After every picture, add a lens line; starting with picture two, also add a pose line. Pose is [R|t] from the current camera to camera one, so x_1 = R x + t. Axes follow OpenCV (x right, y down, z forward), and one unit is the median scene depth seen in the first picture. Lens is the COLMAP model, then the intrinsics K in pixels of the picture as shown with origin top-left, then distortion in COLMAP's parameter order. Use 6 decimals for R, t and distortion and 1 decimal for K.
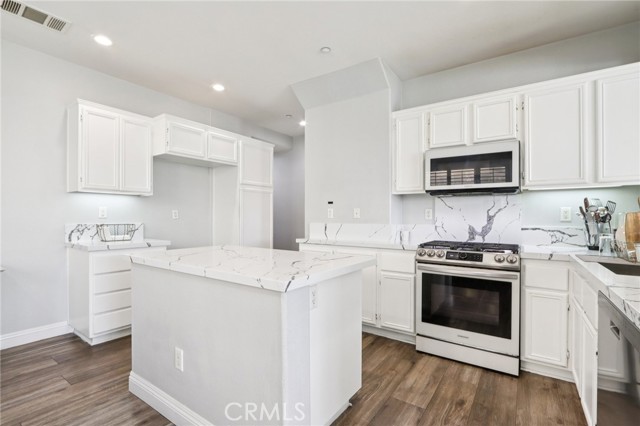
lens RADIAL K [[296.0, 0, 323.6], [0, 296.0, 215.2], [0, 0, 1]] dist [-0.016299, 0.002919]
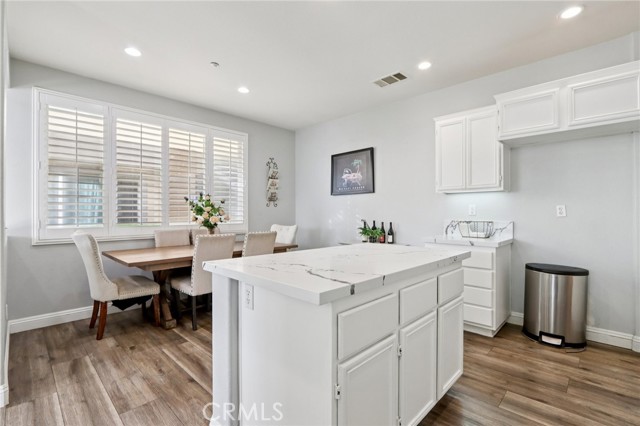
lens RADIAL K [[296.0, 0, 322.5], [0, 296.0, 212.0], [0, 0, 1]] dist [-0.016299, 0.002919]
pose [[-0.157414, -0.009772, -0.987484, 0.435054], [0.000699, 0.999950, -0.010006, 0.008779], [0.987533, -0.002265, -0.157399, 0.693892]]
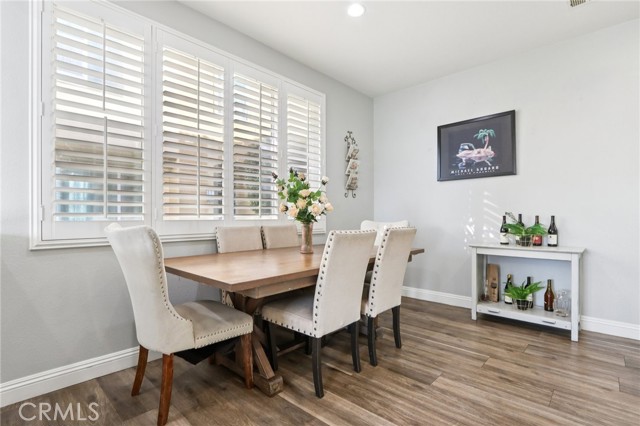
lens RADIAL K [[311.7, 0, 324.2], [0, 311.7, 217.7], [0, 0, 1]] dist [-0.010105, -0.000629]
pose [[-0.140353, -0.004469, -0.990091, 0.105776], [0.001074, 0.999989, -0.004666, 0.054180], [0.990101, -0.001718, -0.140346, 0.189383]]
